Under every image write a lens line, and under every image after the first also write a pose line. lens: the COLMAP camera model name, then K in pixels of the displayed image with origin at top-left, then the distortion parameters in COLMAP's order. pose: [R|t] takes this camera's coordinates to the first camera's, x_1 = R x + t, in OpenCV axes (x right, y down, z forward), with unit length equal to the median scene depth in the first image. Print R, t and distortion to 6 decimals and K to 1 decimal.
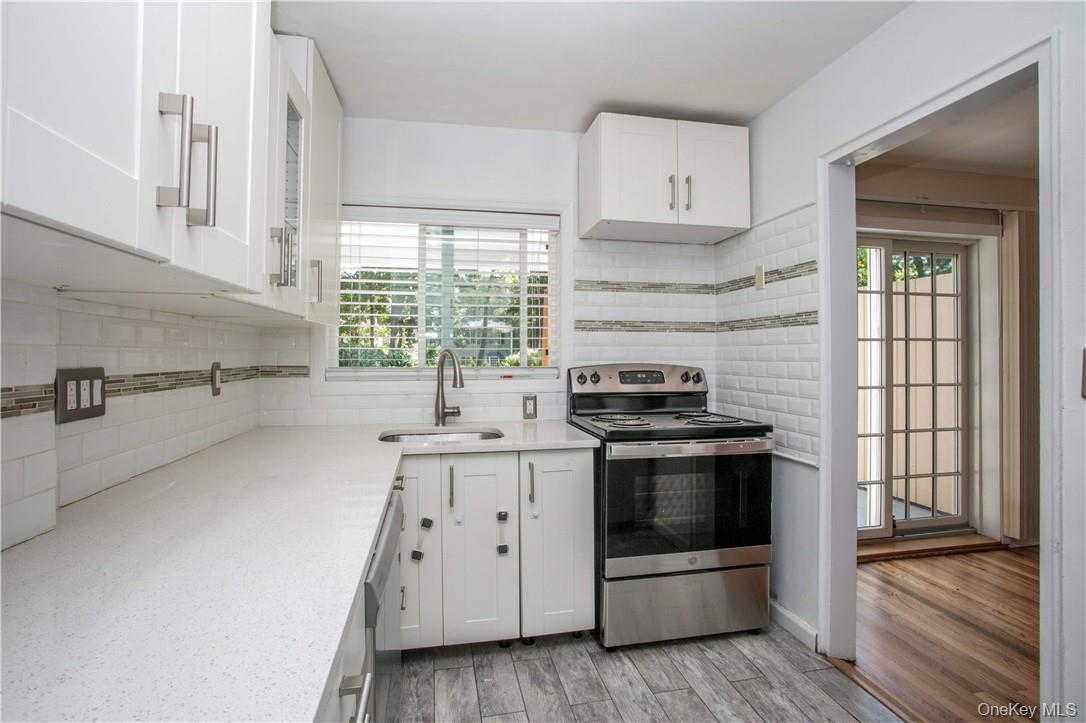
lens RADIAL K [[530.2, 0, 548.7], [0, 530.2, 355.7], [0, 0, 1]] dist [-0.076935, 0.031180]
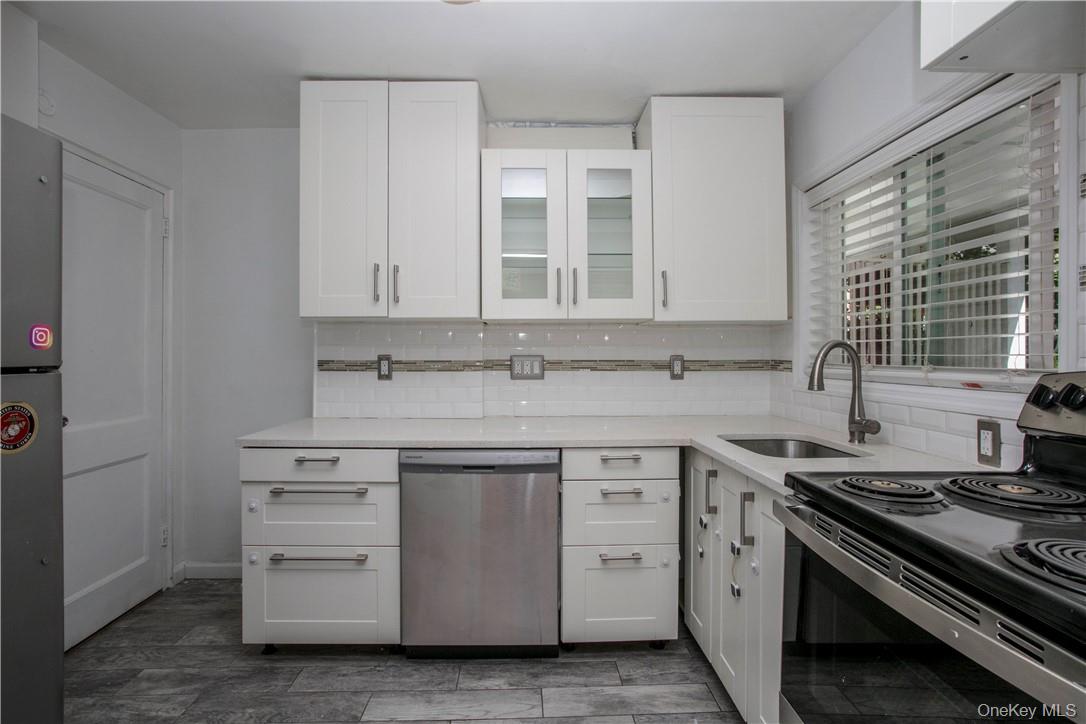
lens RADIAL K [[530.2, 0, 548.7], [0, 530.2, 356.2], [0, 0, 1]] dist [-0.076935, 0.031180]
pose [[-0.184244, 0.008515, -0.982844, 0.694978], [0.005847, 0.999954, 0.007567, 0.002587], [0.982863, -0.004352, -0.184285, 0.823743]]
